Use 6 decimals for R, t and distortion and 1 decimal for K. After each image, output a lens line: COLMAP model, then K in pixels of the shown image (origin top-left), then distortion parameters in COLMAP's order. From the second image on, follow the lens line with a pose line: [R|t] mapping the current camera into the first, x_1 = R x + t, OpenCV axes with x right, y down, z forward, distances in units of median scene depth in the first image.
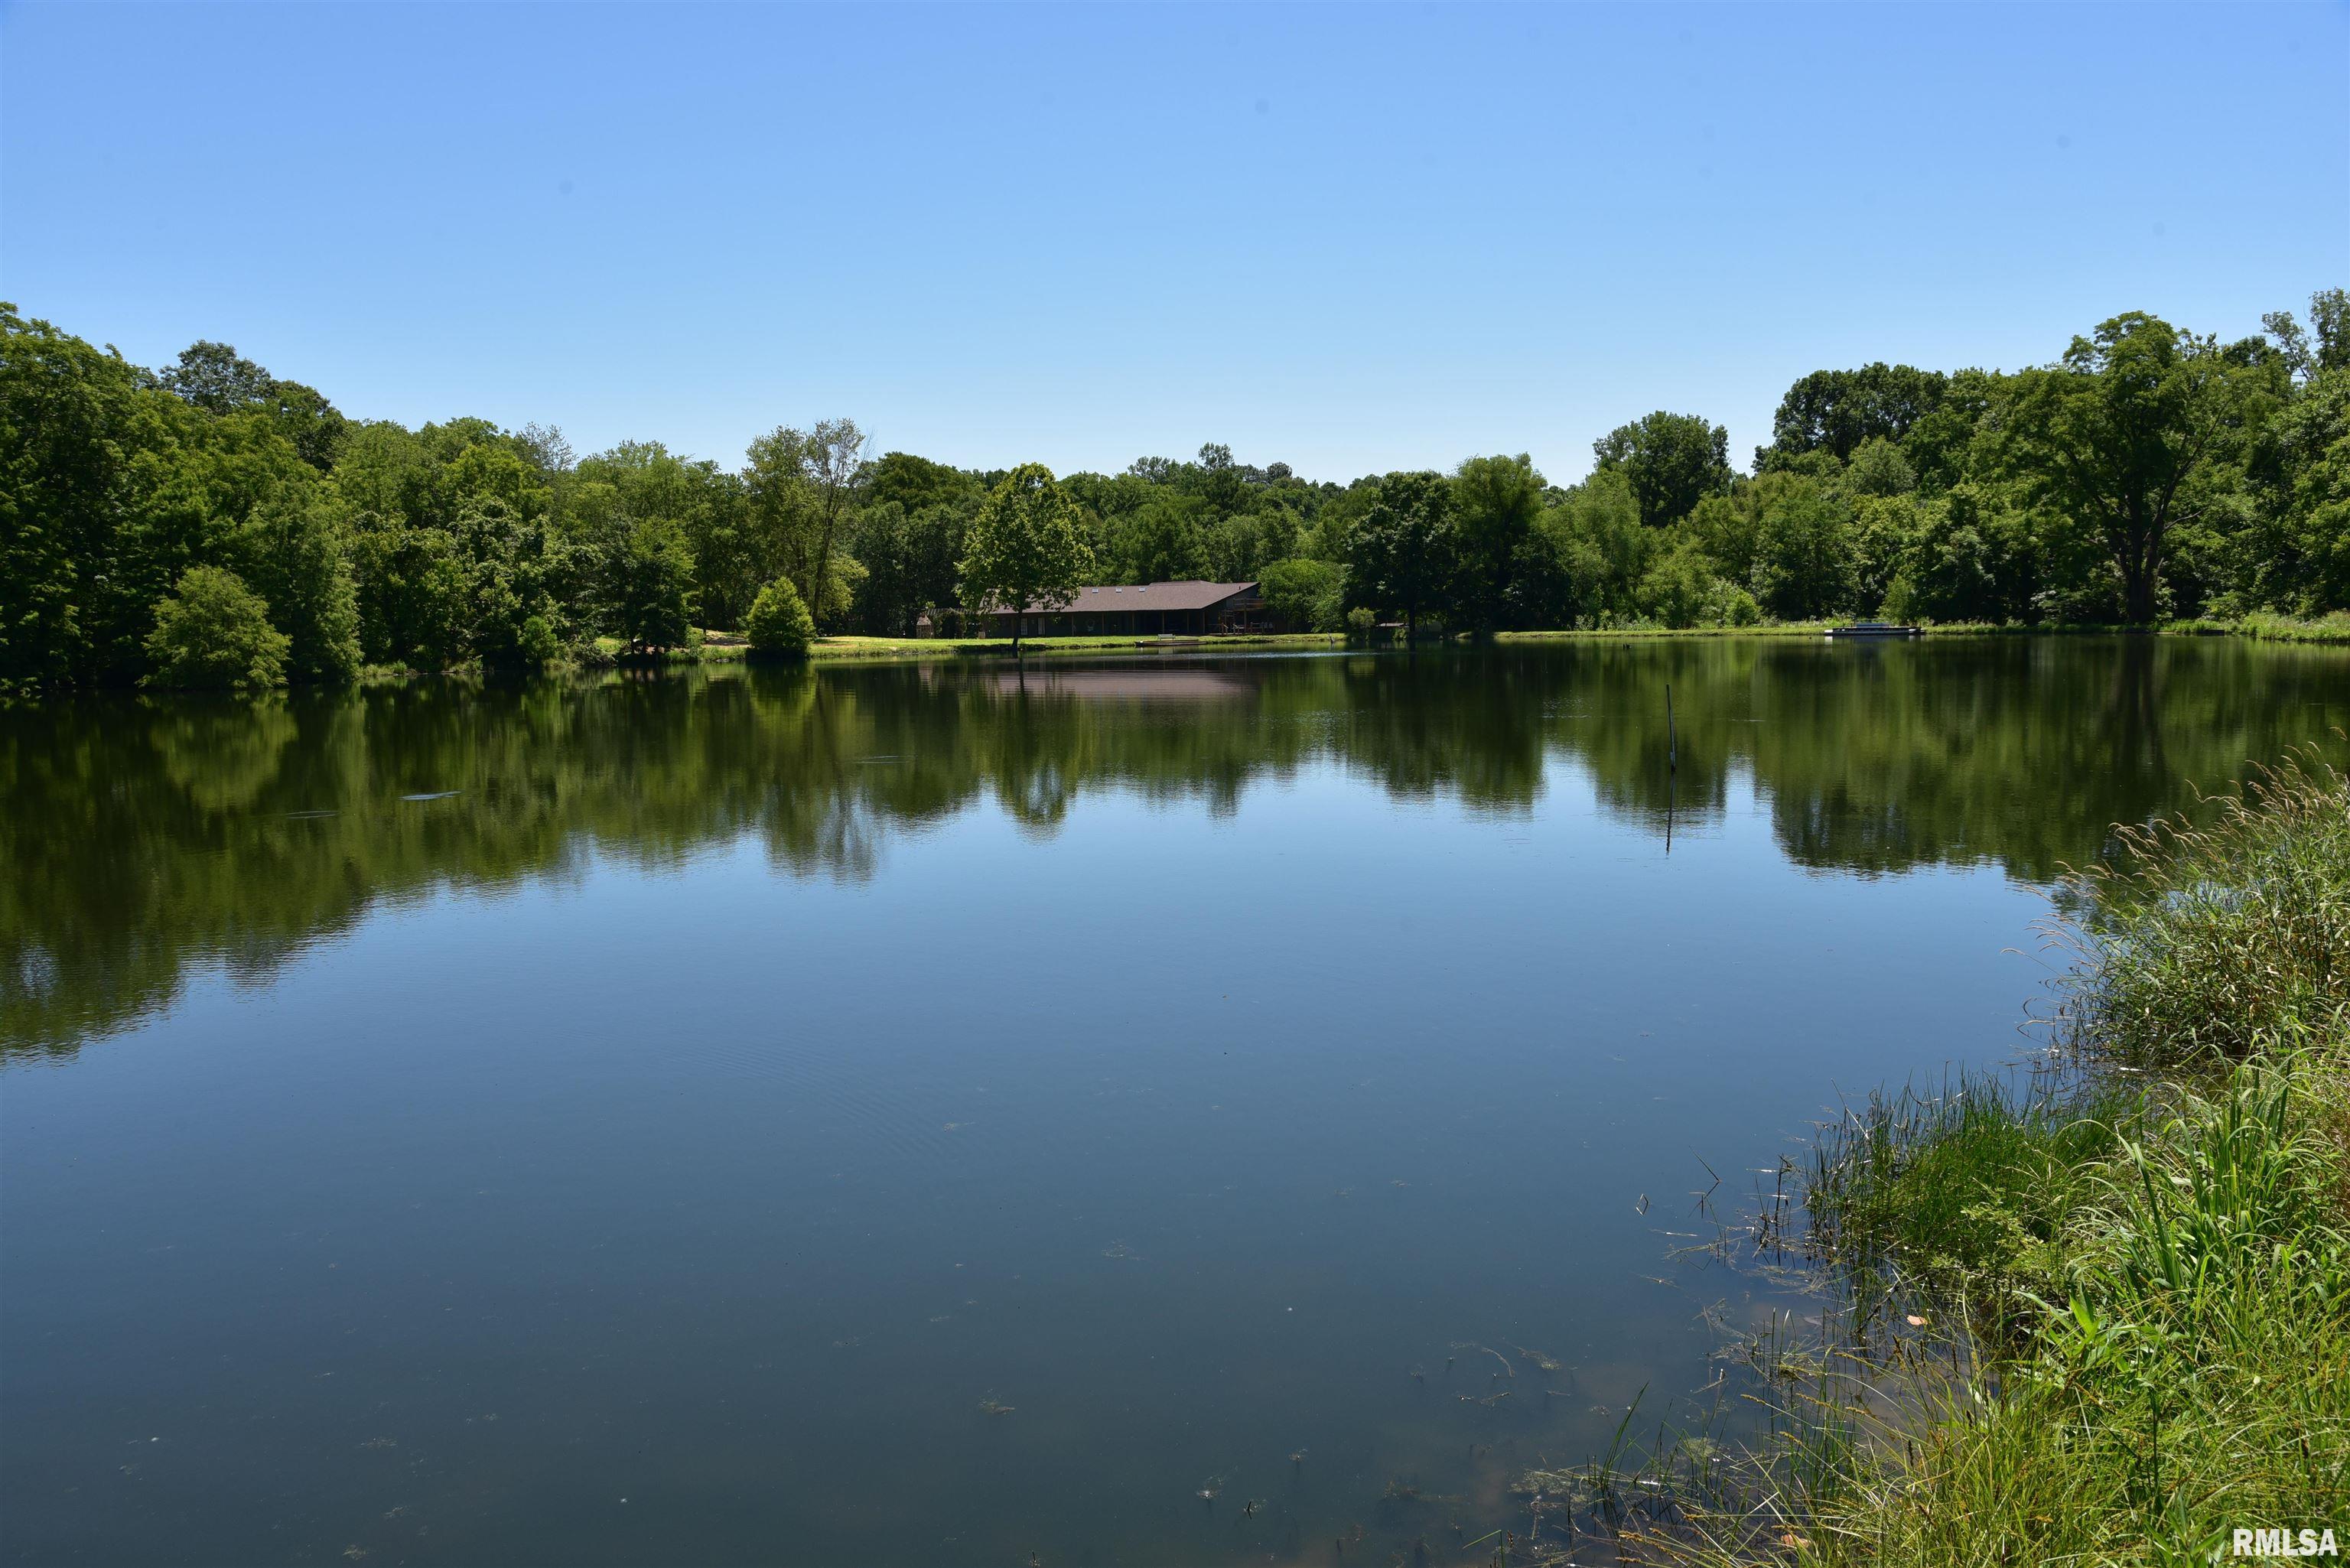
lens RADIAL K [[1938.8, 0, 1171.1], [0, 1938.8, 771.4], [0, 0, 1]] dist [-0.010291, 0.014181]
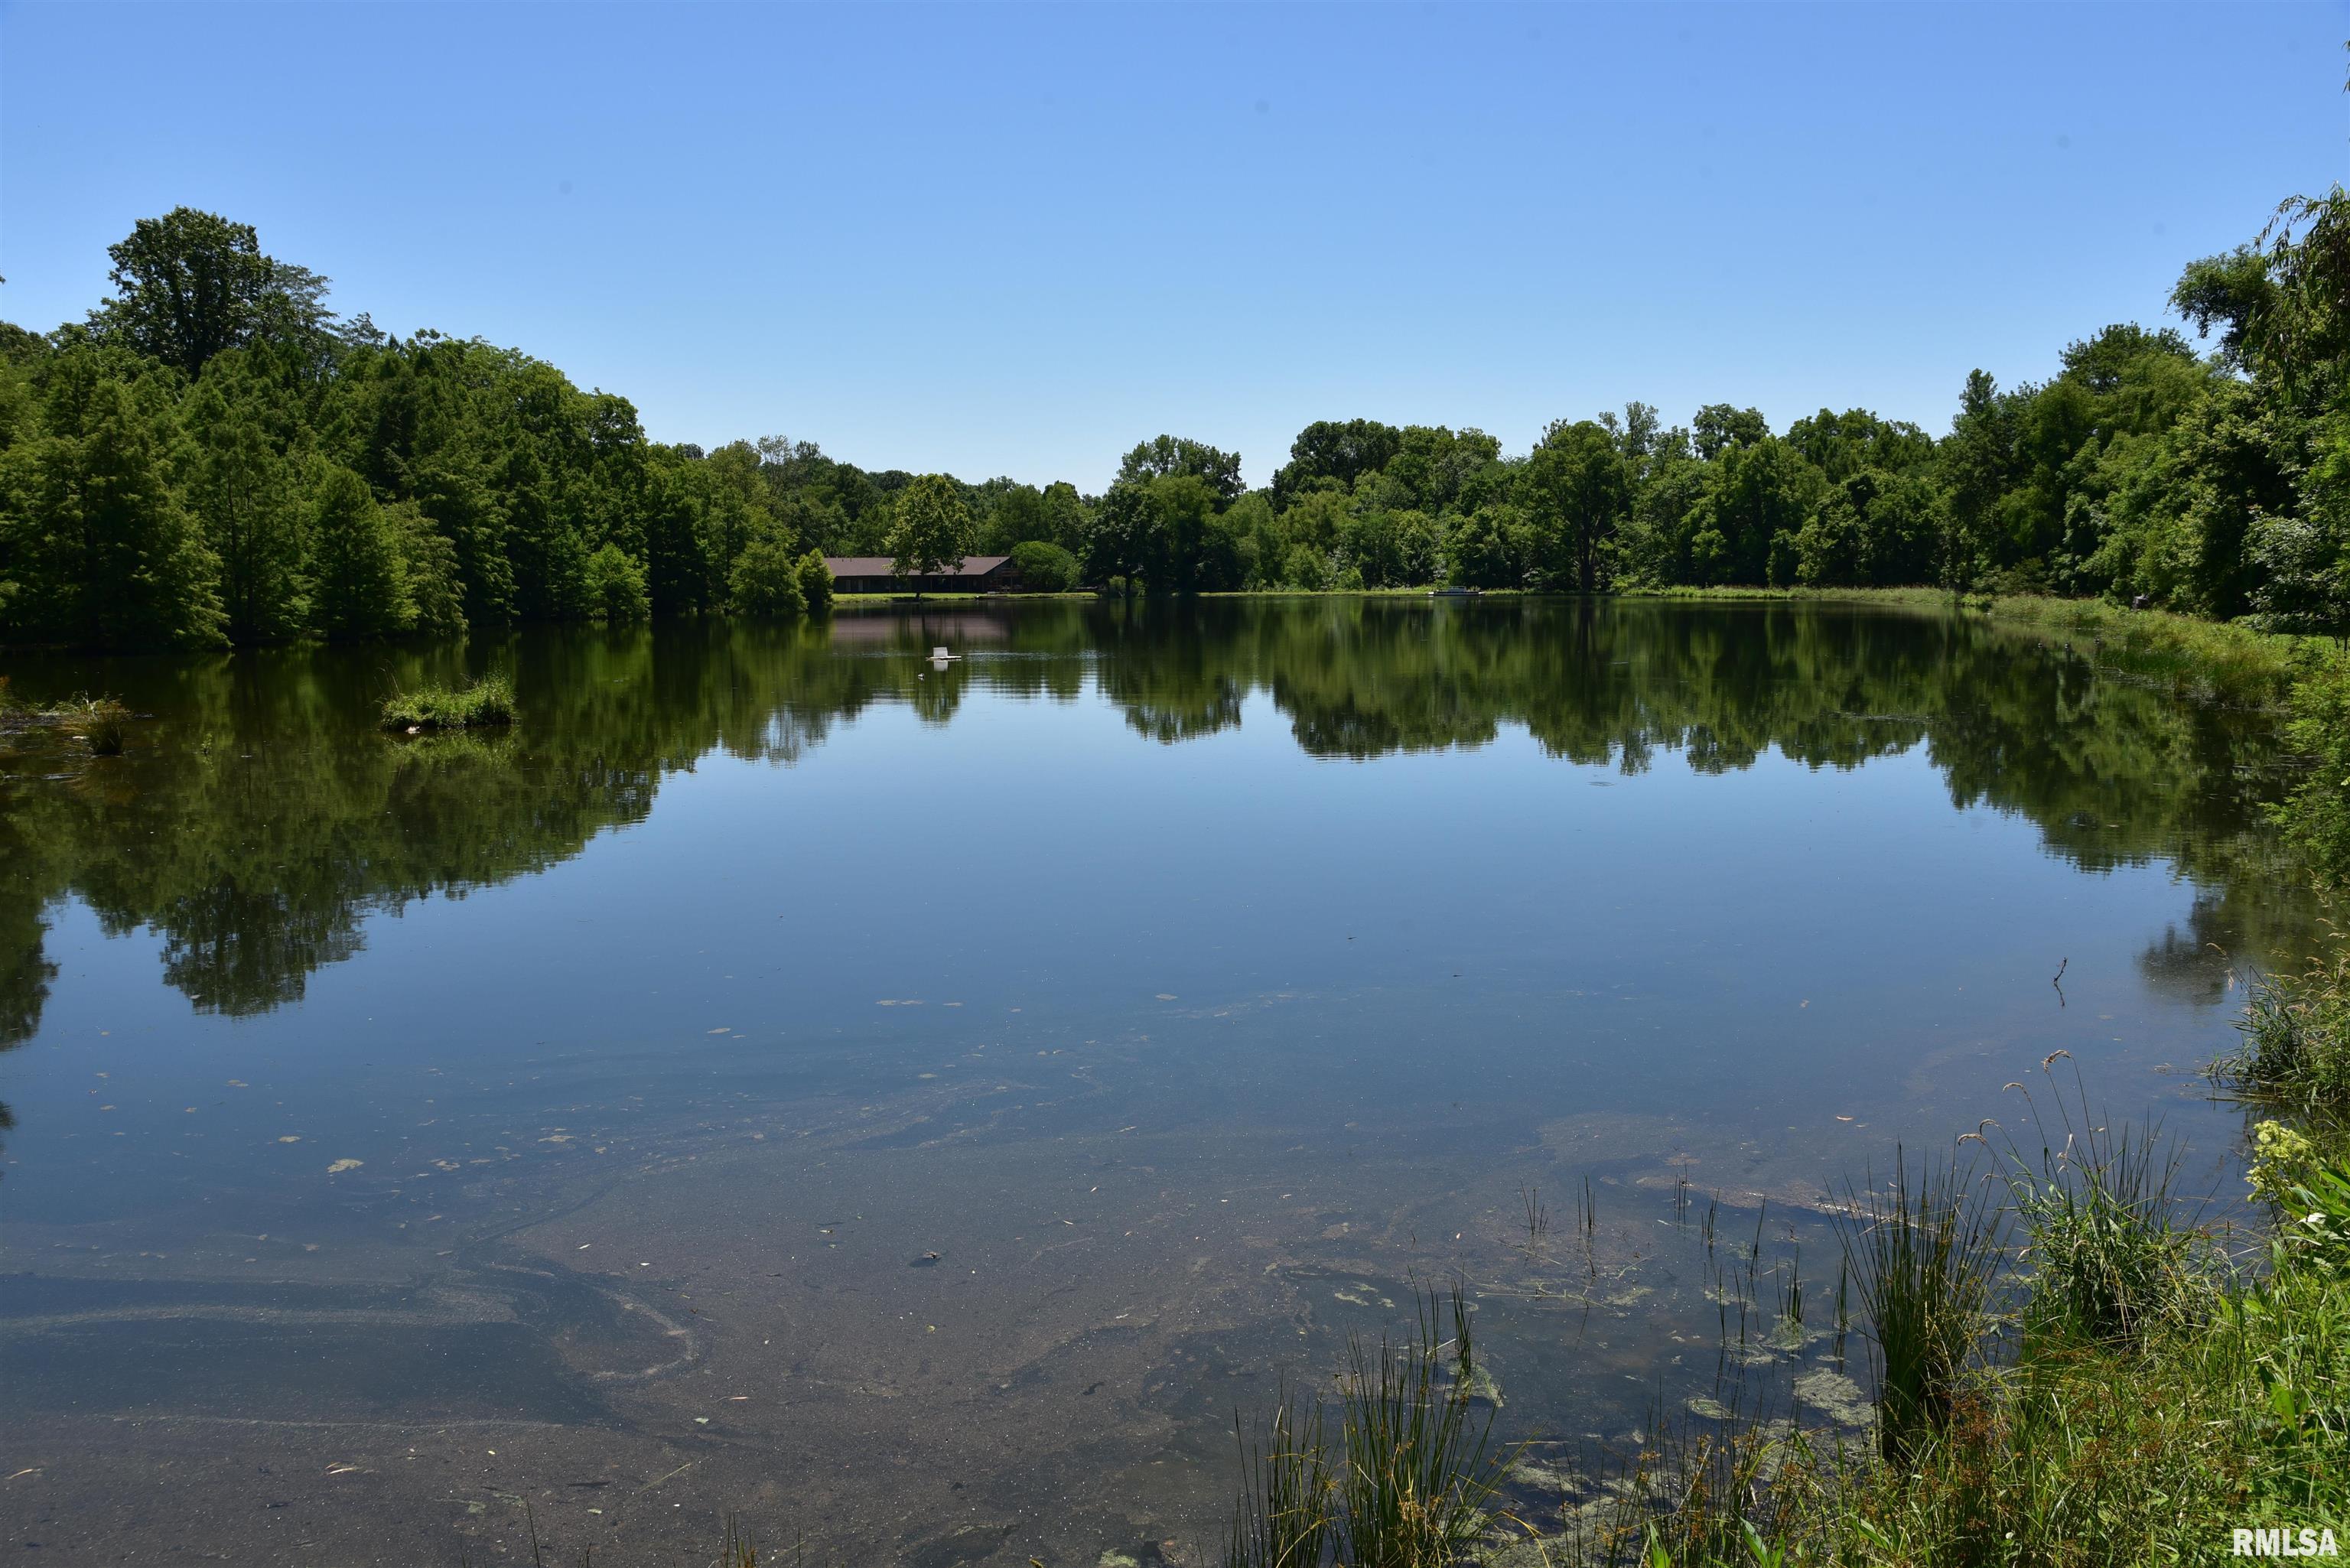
lens RADIAL K [[1938.8, 0, 1176.4], [0, 1938.8, 788.4], [0, 0, 1]] dist [-0.010291, 0.014181]
pose [[0.911565, -0.029184, 0.410120, -0.476674], [0.019844, 0.999438, 0.027012, 0.041152], [-0.410678, -0.016485, 0.911632, -0.395452]]
